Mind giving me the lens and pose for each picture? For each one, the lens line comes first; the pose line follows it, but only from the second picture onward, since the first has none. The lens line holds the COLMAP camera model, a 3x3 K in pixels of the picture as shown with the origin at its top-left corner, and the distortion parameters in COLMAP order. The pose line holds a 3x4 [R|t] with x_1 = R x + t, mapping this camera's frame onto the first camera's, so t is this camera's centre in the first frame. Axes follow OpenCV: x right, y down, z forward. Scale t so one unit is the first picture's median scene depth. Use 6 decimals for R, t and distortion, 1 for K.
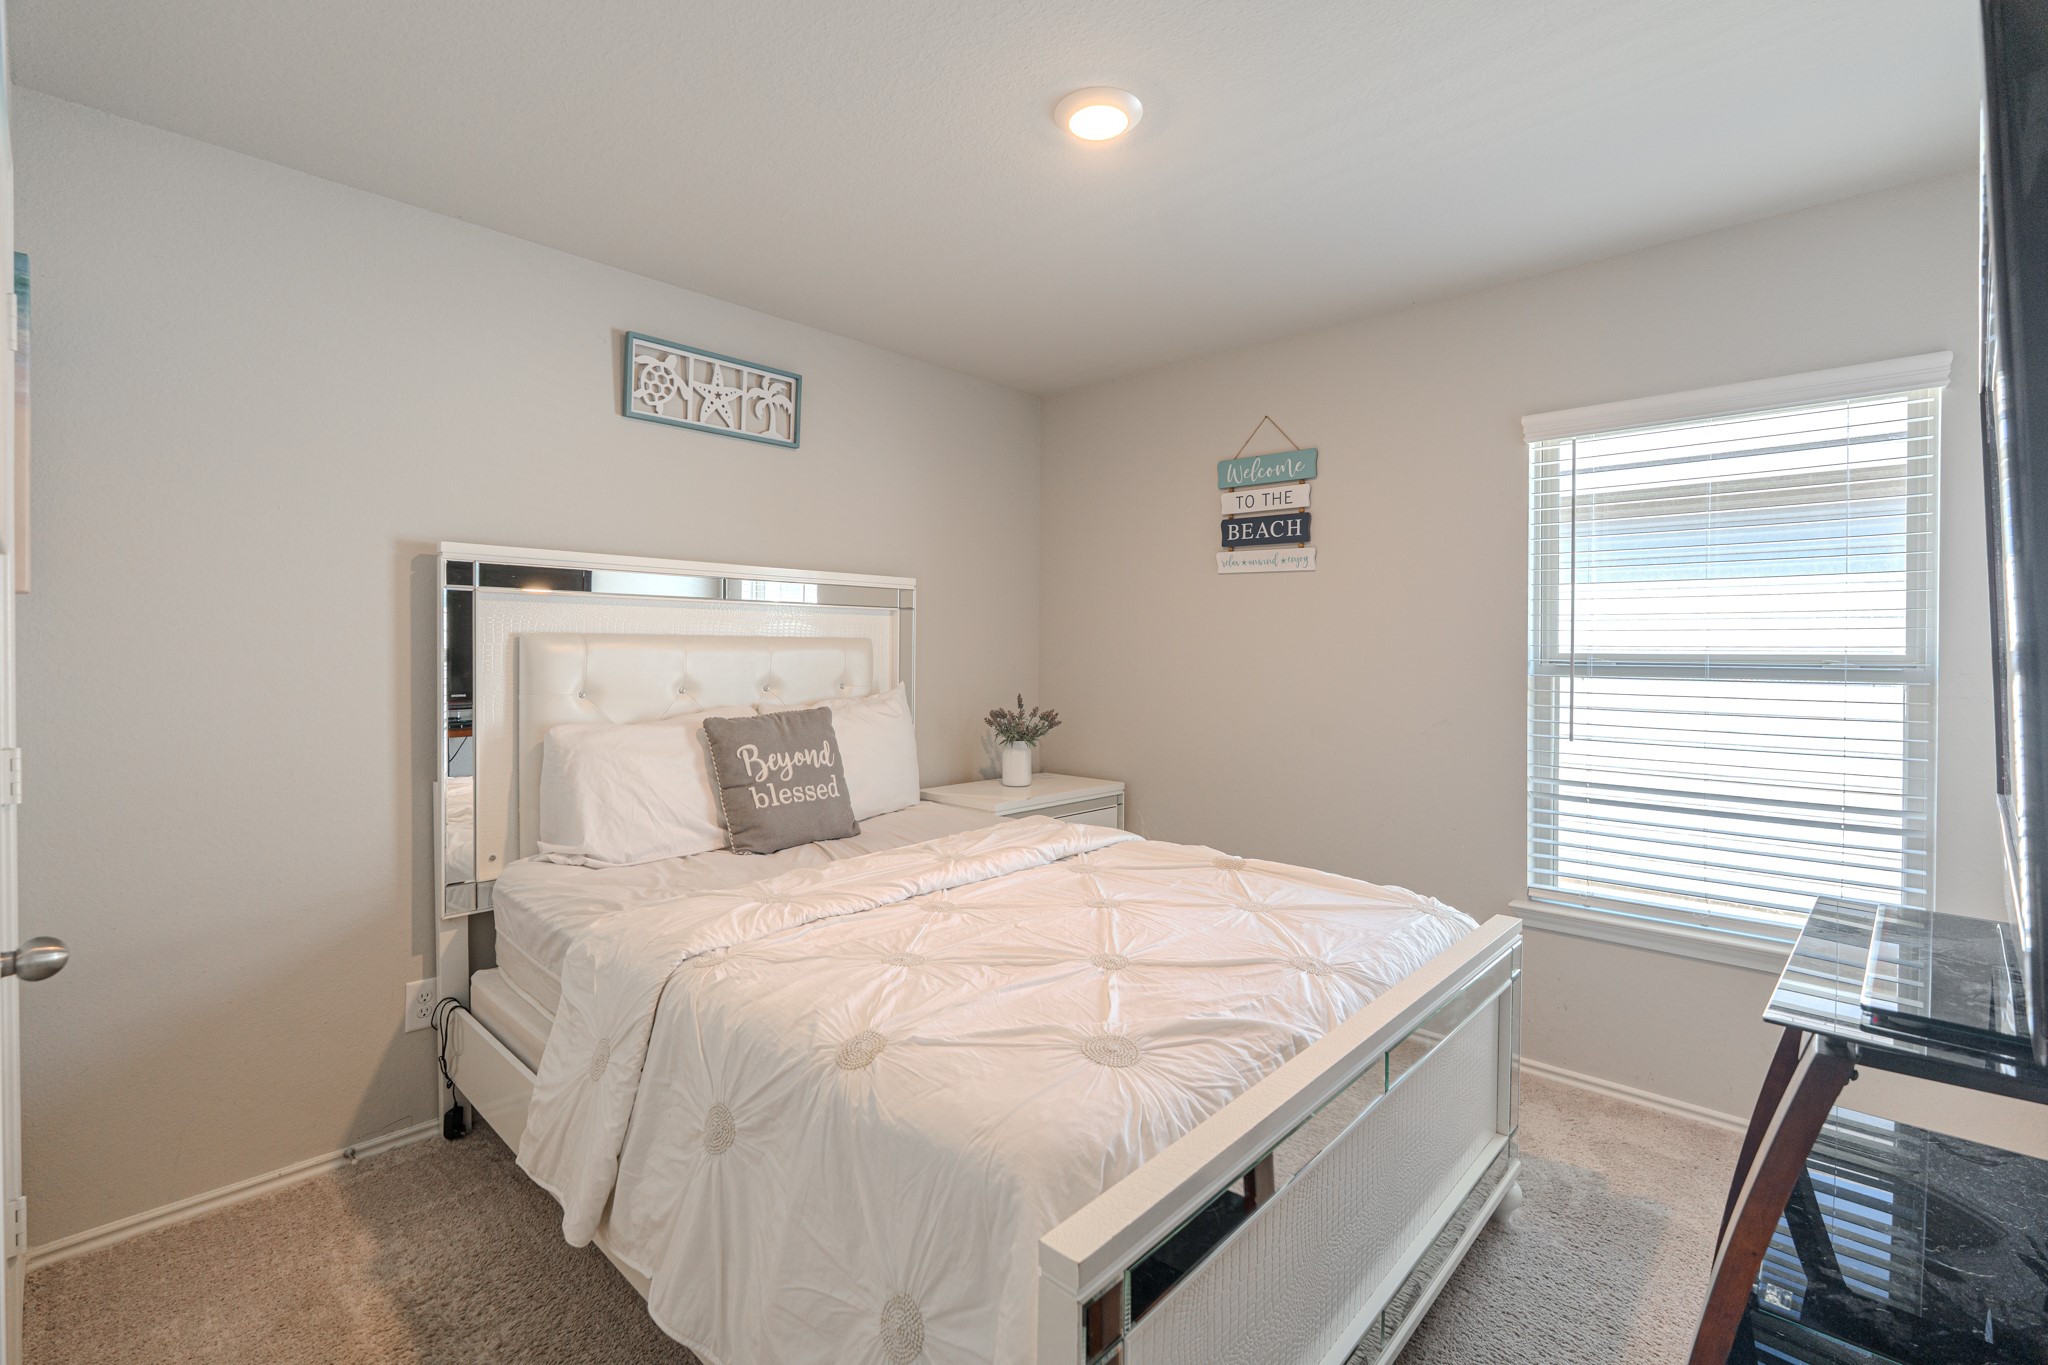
lens RADIAL K [[901.3, 0, 1016.8], [0, 901.3, 644.7], [0, 0, 1]] dist [-0.004169, 0.000211]
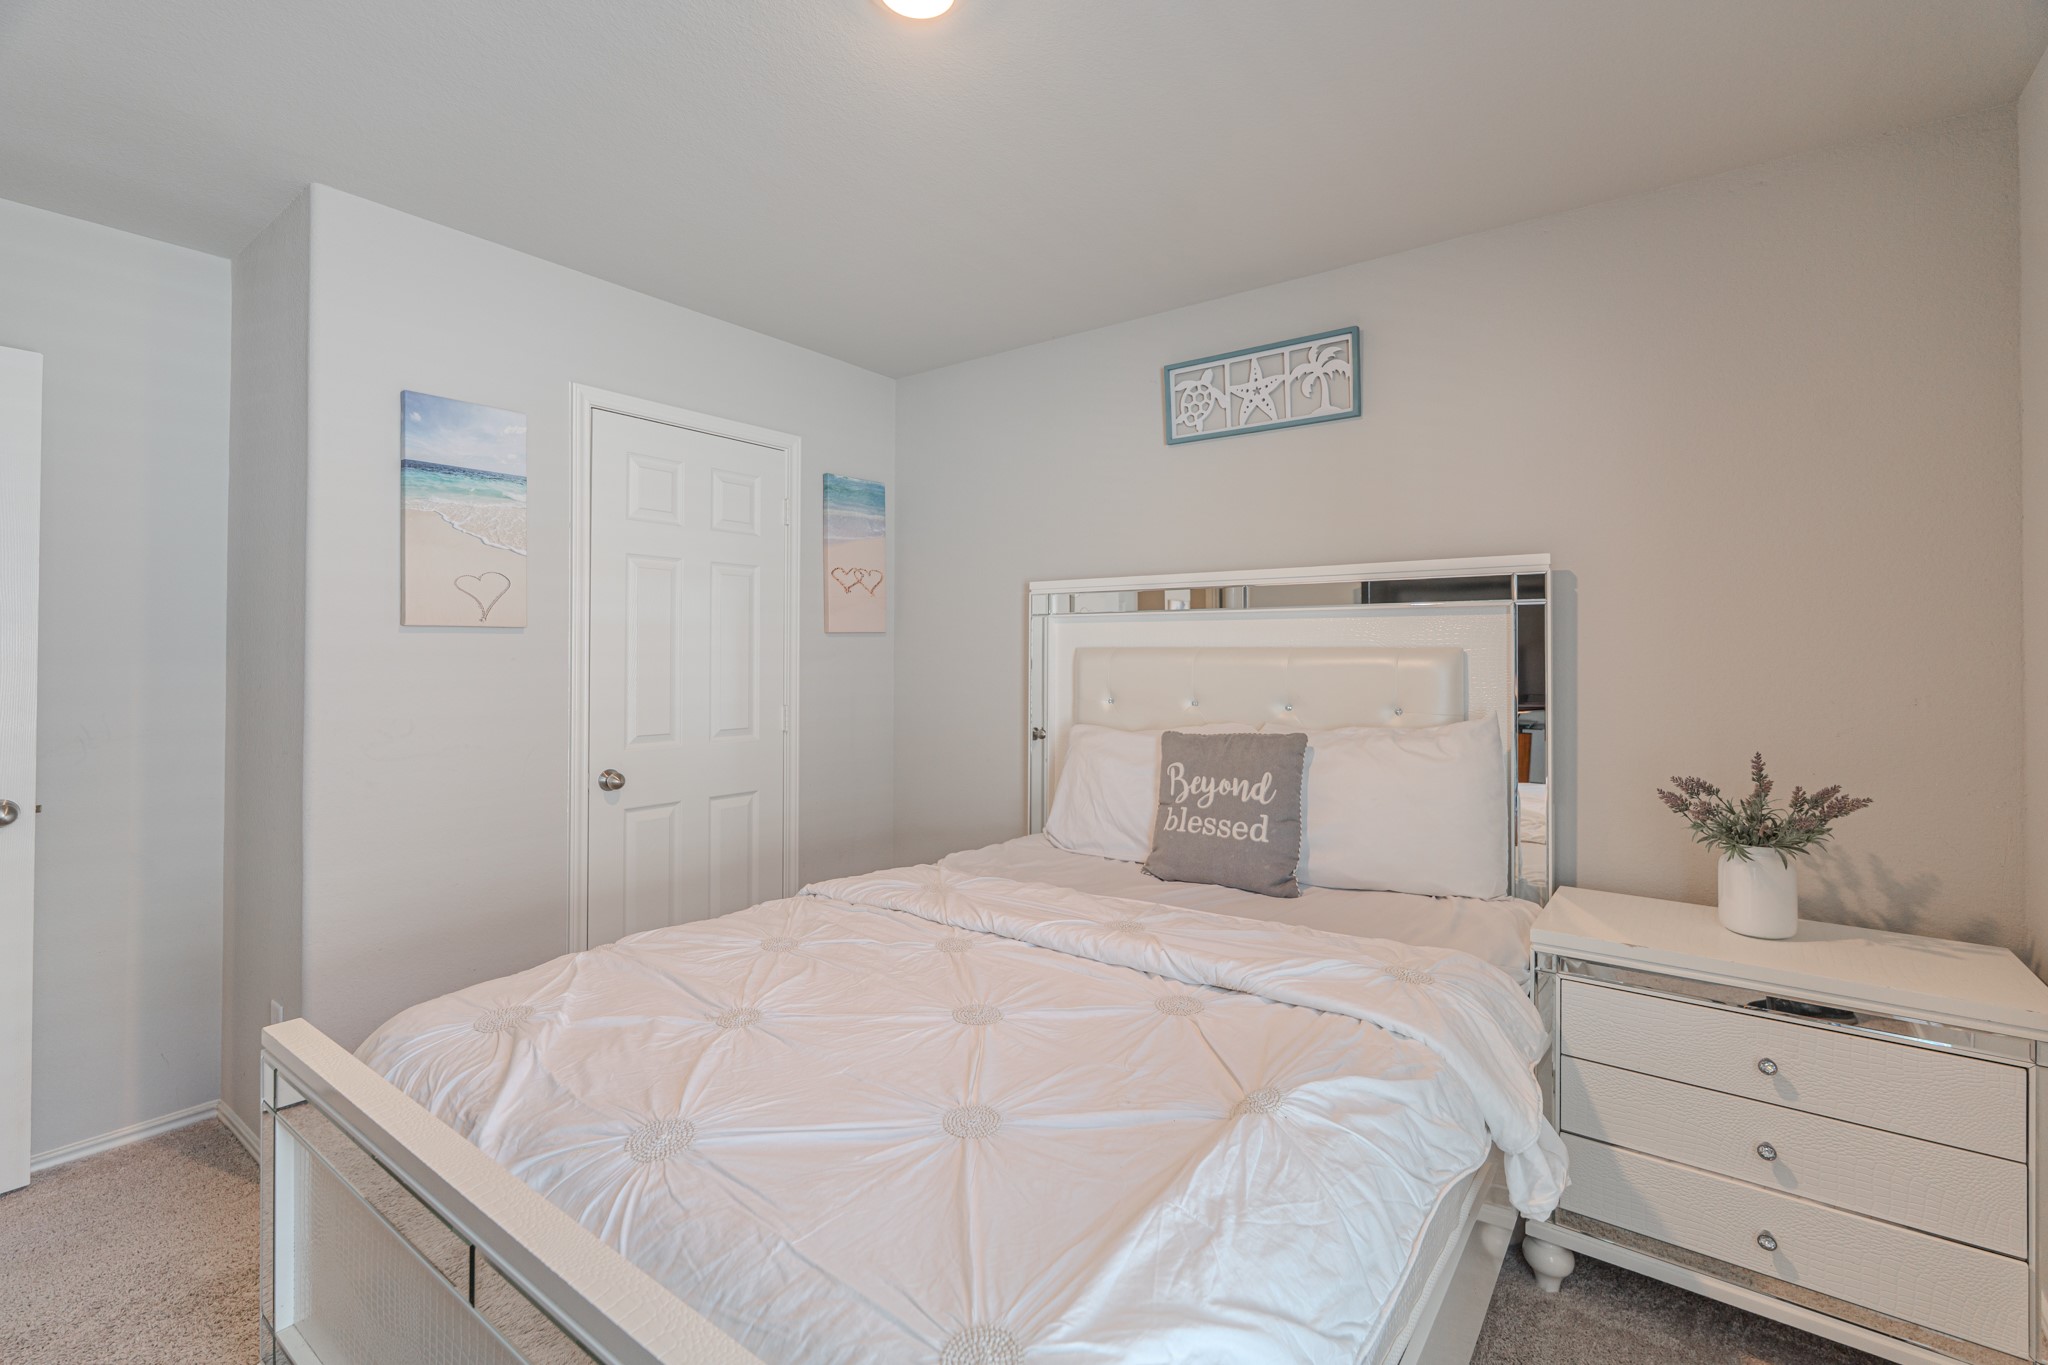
lens RADIAL K [[901.3, 0, 1035.5], [0, 901.3, 650.1], [0, 0, 1]] dist [-0.004169, 0.000211]
pose [[0.127240, -0.011826, -0.991801, 0.603117], [-0.000764, 0.999927, -0.012021, 0.003925], [0.991872, 0.002287, 0.127222, 0.702711]]
